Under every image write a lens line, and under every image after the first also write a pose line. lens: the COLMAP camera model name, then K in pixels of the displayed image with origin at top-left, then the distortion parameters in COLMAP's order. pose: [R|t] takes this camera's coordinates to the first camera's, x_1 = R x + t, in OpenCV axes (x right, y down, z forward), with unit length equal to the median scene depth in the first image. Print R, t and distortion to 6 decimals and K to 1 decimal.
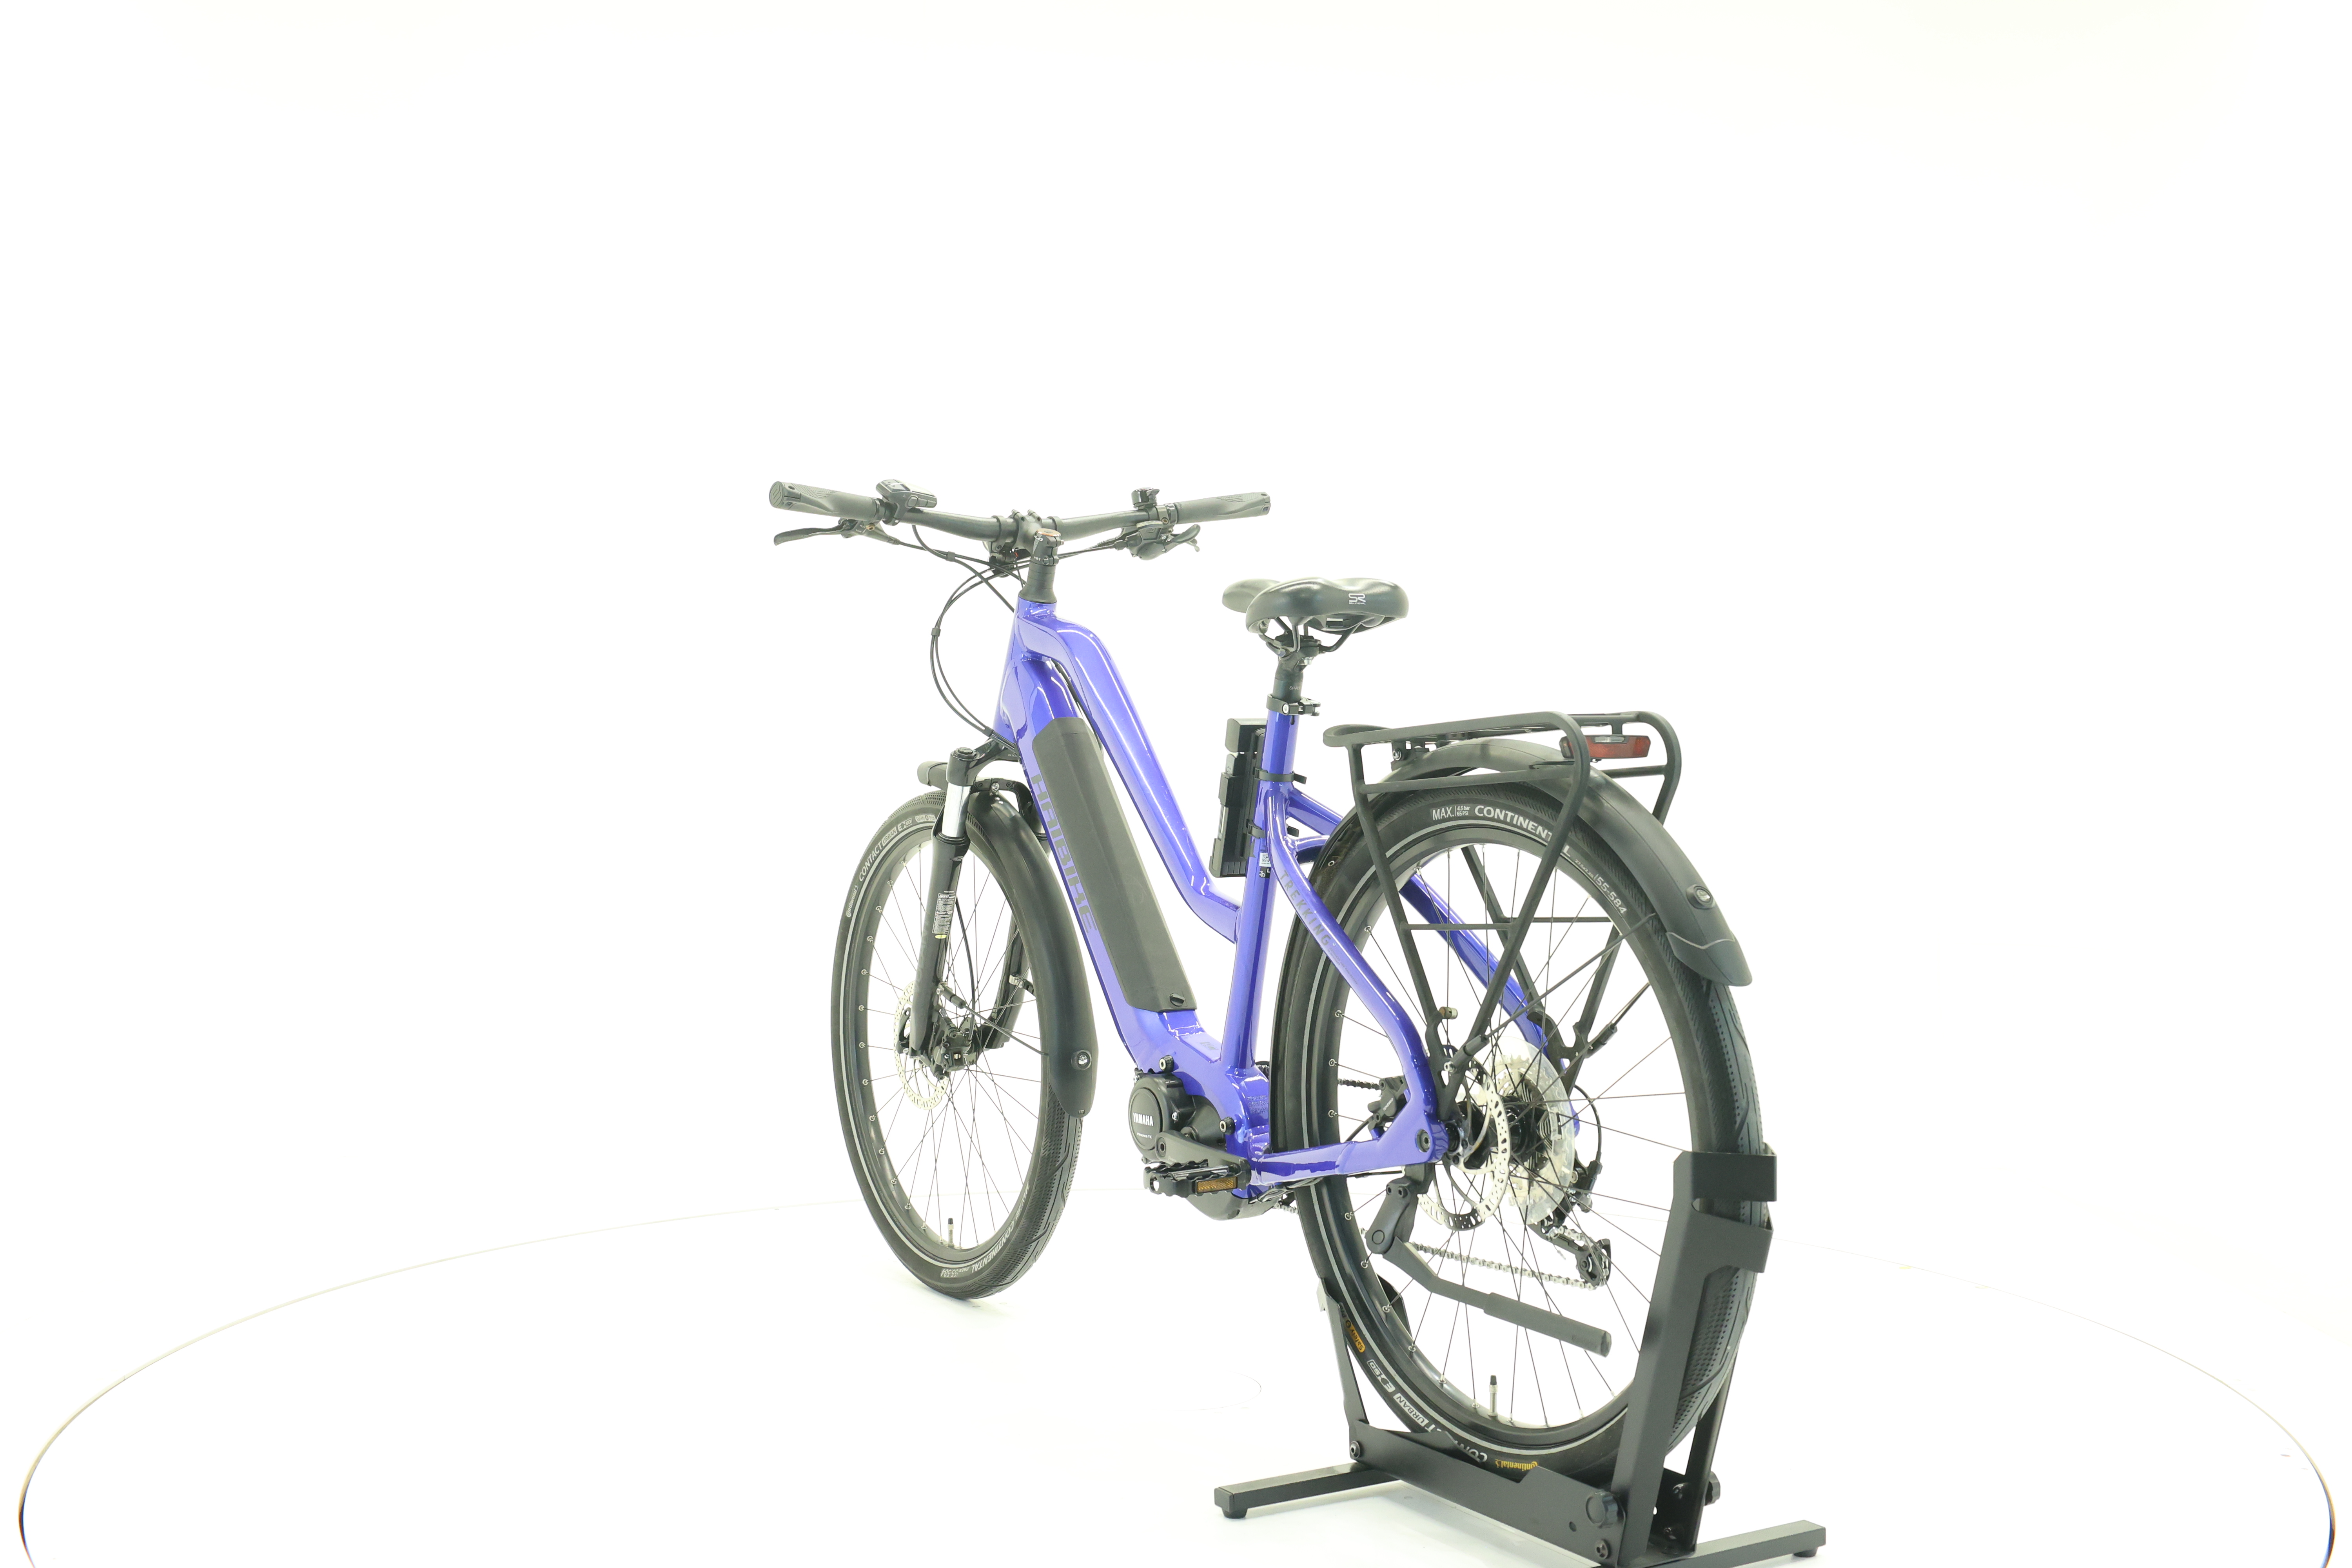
lens RADIAL K [[2501.8, 0, 1172.4], [0, 2501.8, 778.8], [0, 0, 1]] dist [-0.001424, 0.000000]
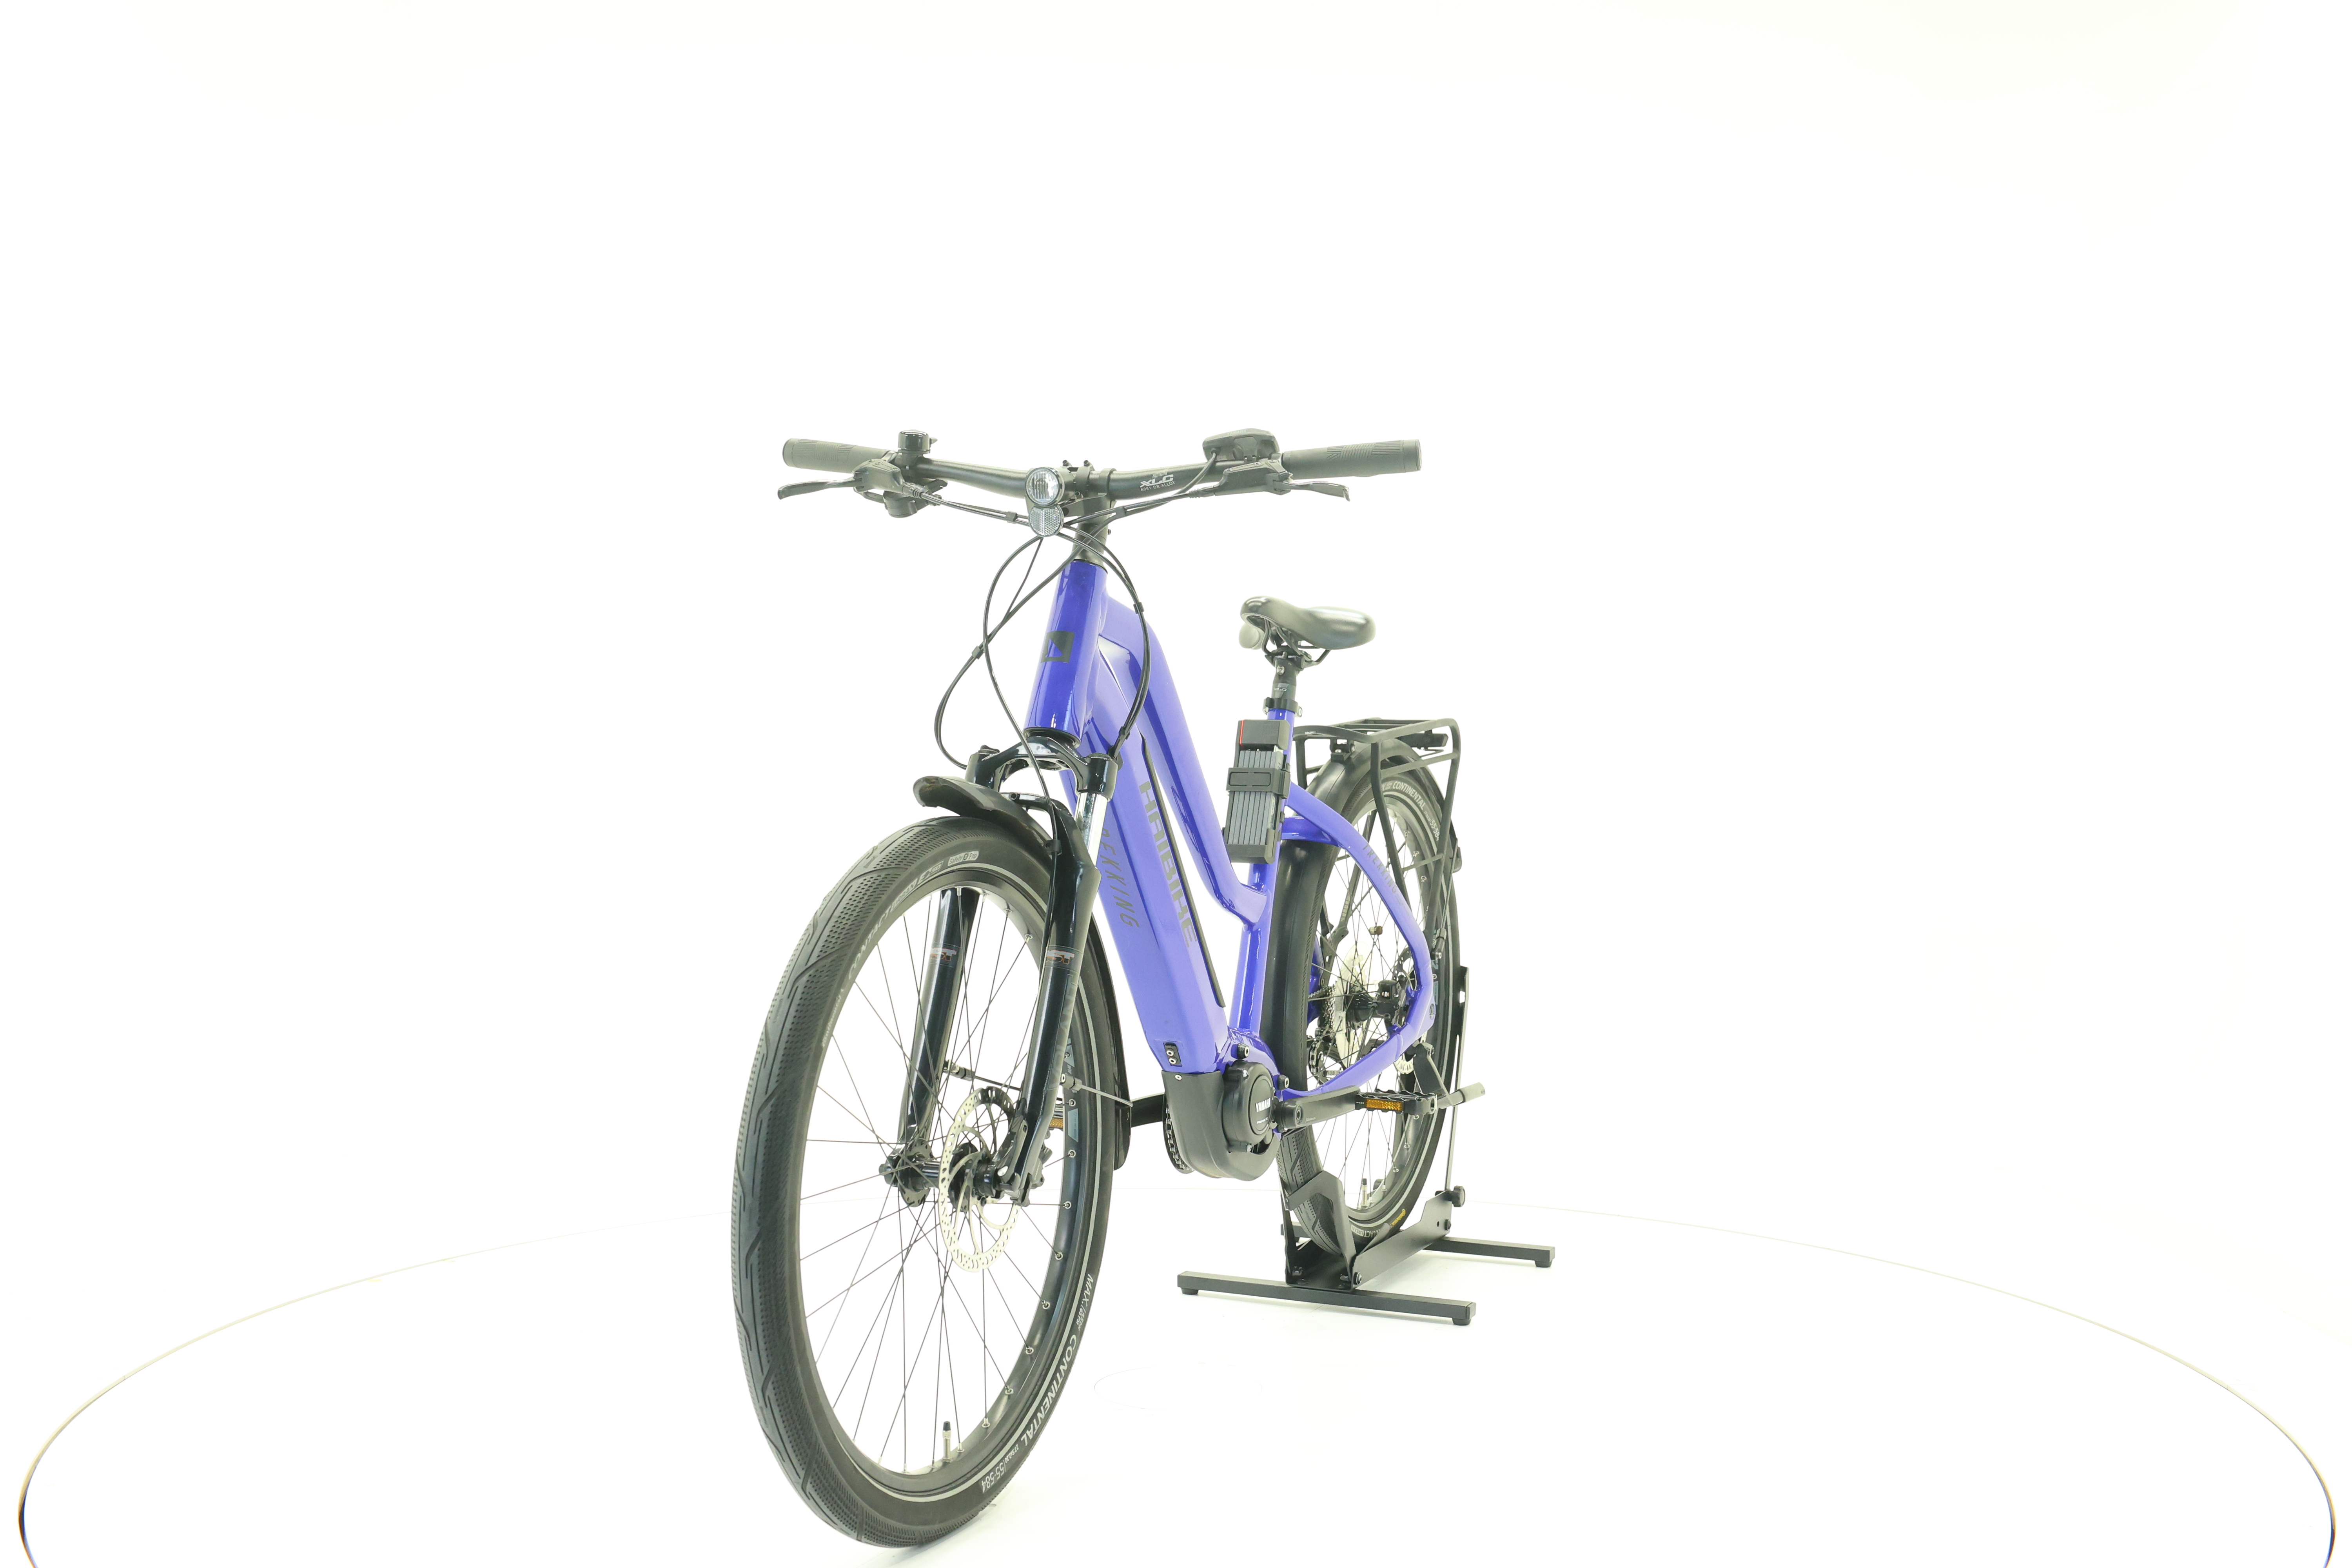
lens RADIAL K [[2501.8, 0, 1198.9], [0, 2501.8, 780.6], [0, 0, 1]] dist [-0.001424, 0.000000]
pose [[-0.566632, -0.023341, 0.823640, -0.877670], [0.008799, 0.999370, 0.034375, -0.035637], [-0.823924, 0.026725, -0.566070, 1.660561]]
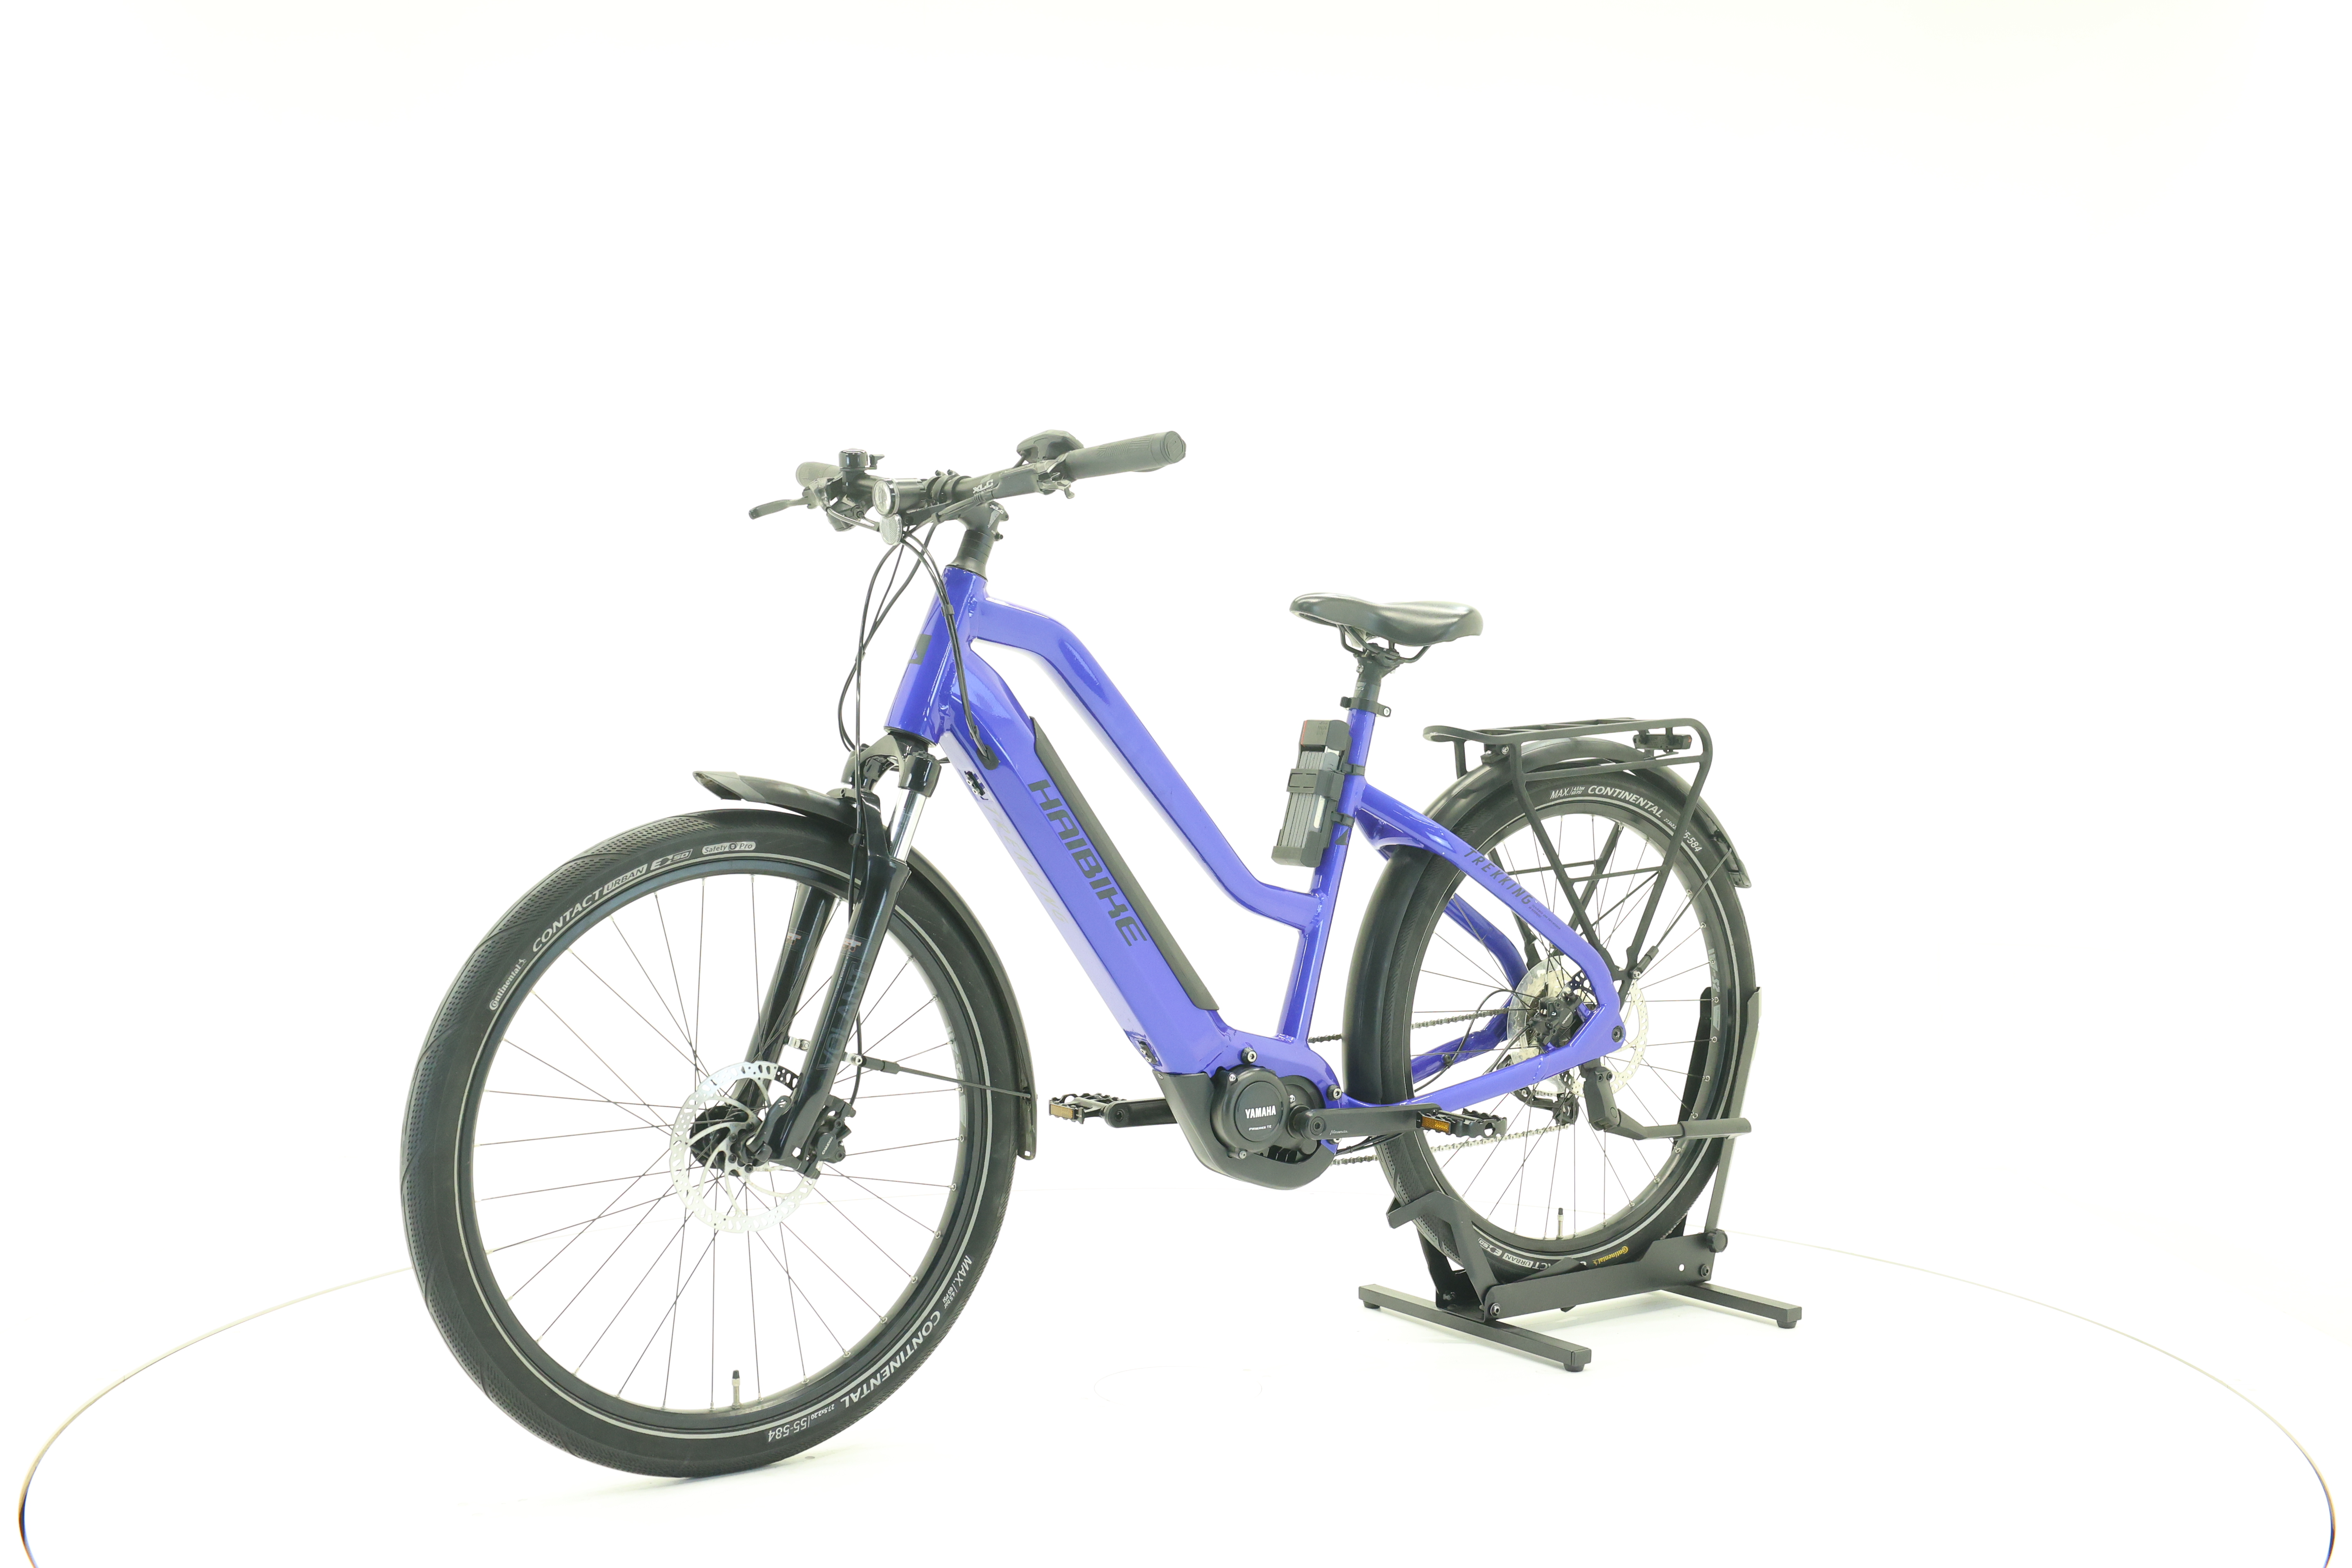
lens RADIAL K [[2501.8, 0, 1179.0], [0, 2501.8, 784.3], [0, 0, 1]] dist [-0.001424, 0.000000]
pose [[-0.058492, -0.025147, 0.997971, -1.058675], [0.014961, 0.999548, 0.026064, -0.025289], [-0.998176, 0.016455, -0.058090, 1.126965]]
